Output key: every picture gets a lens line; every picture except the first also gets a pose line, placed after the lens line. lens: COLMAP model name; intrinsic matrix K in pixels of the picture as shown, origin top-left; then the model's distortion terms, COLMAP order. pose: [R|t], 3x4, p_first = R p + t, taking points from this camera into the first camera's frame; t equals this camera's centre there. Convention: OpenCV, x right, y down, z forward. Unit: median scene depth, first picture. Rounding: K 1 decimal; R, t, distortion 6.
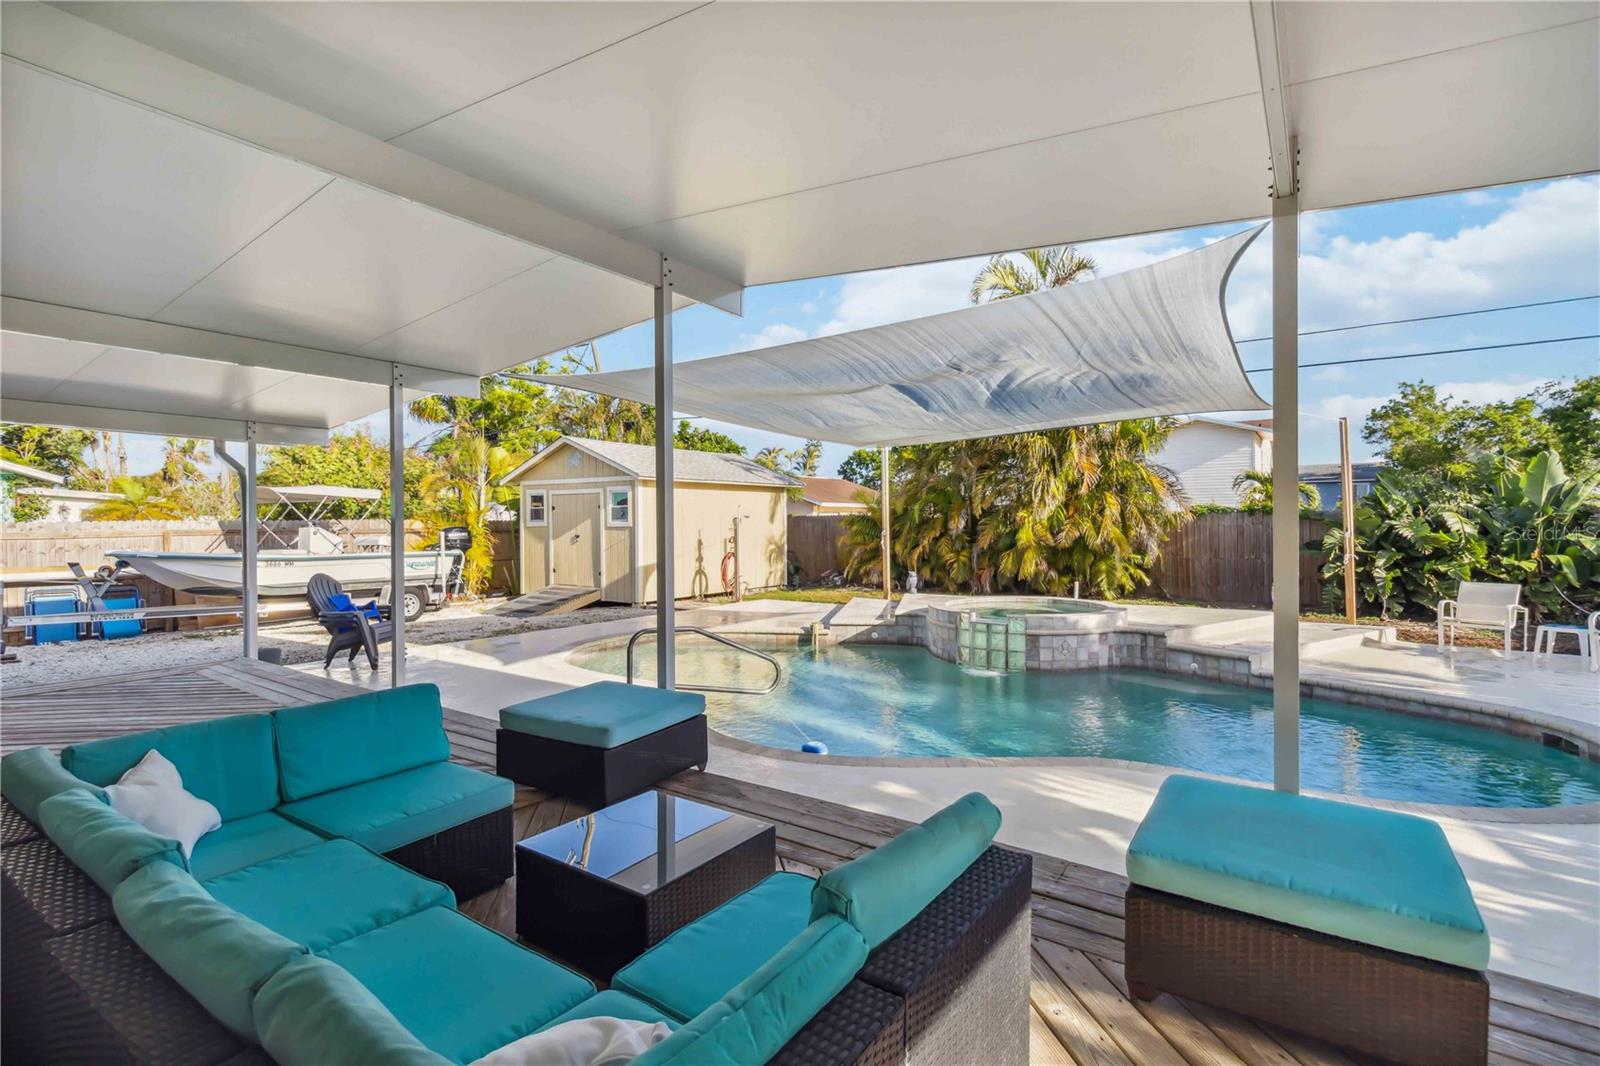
lens RADIAL K [[750.2, 0, 798.7], [0, 750.2, 524.1], [0, 0, 1]] dist [0.003111, 0.000187]
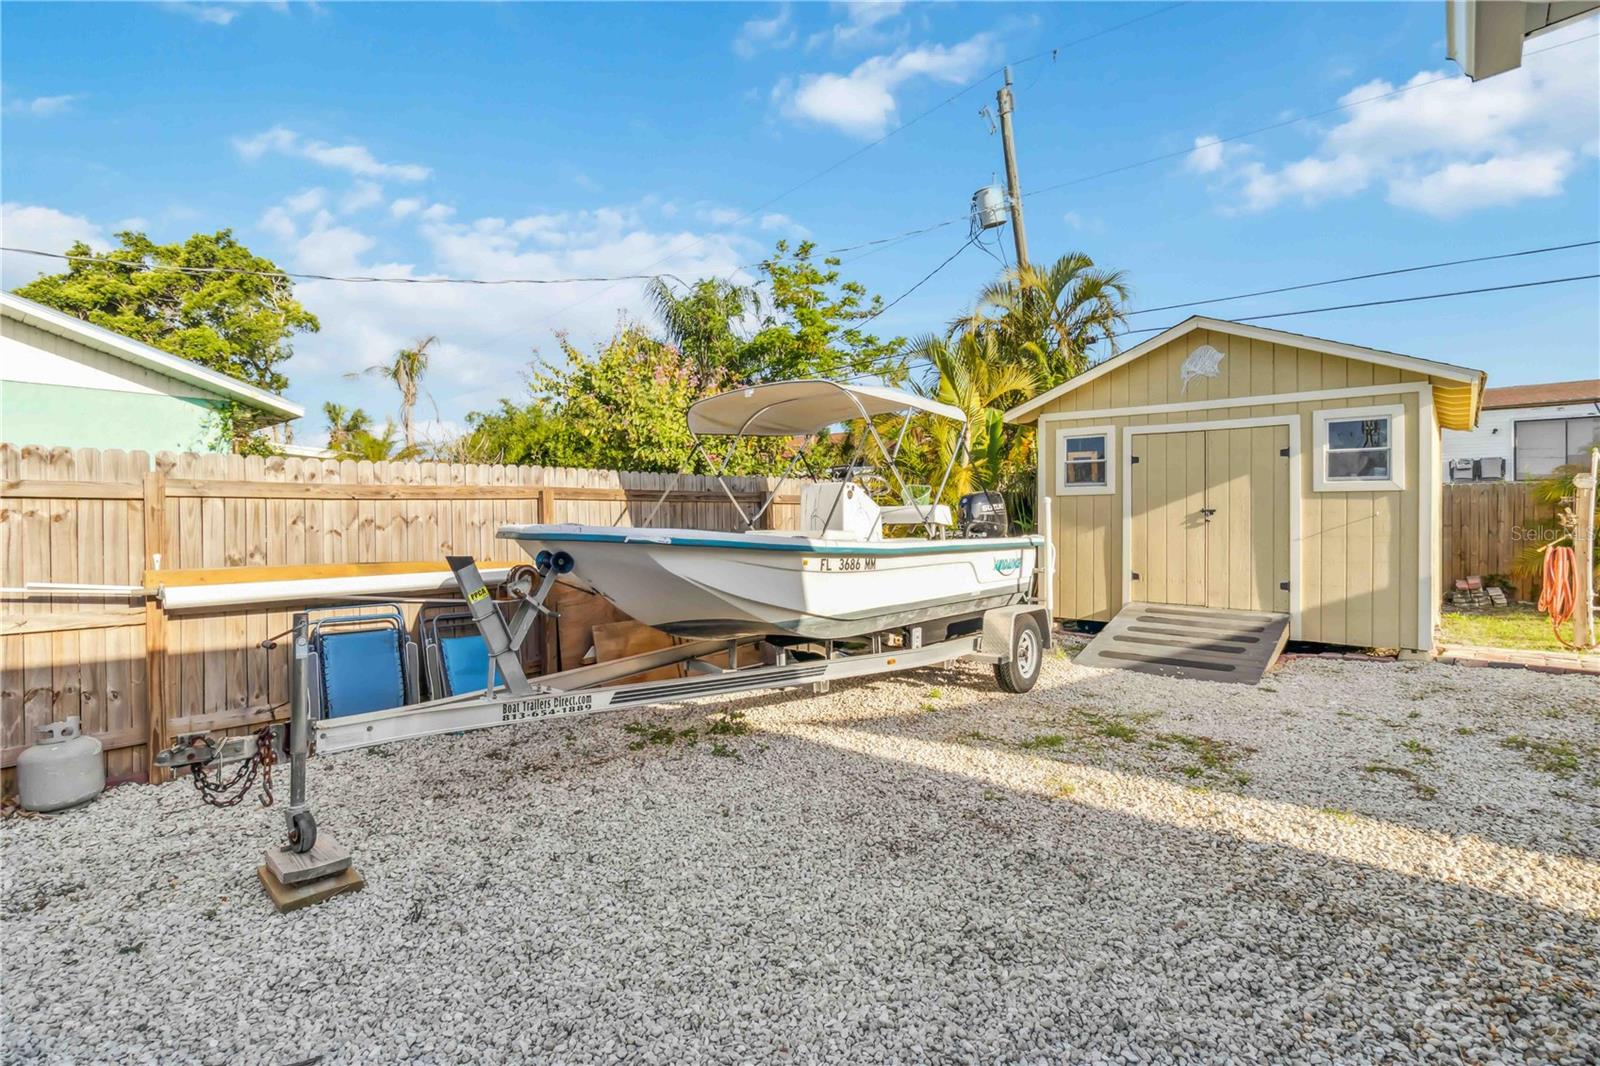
lens RADIAL K [[750.2, 0, 798.7], [0, 750.2, 524.1], [0, 0, 1]] dist [0.003111, 0.000187]
pose [[0.994028, 0.007089, -0.108899, -0.540103], [-0.005856, 0.999915, 0.011634, 0.021298], [0.108972, -0.010926, 0.993985, 0.468679]]
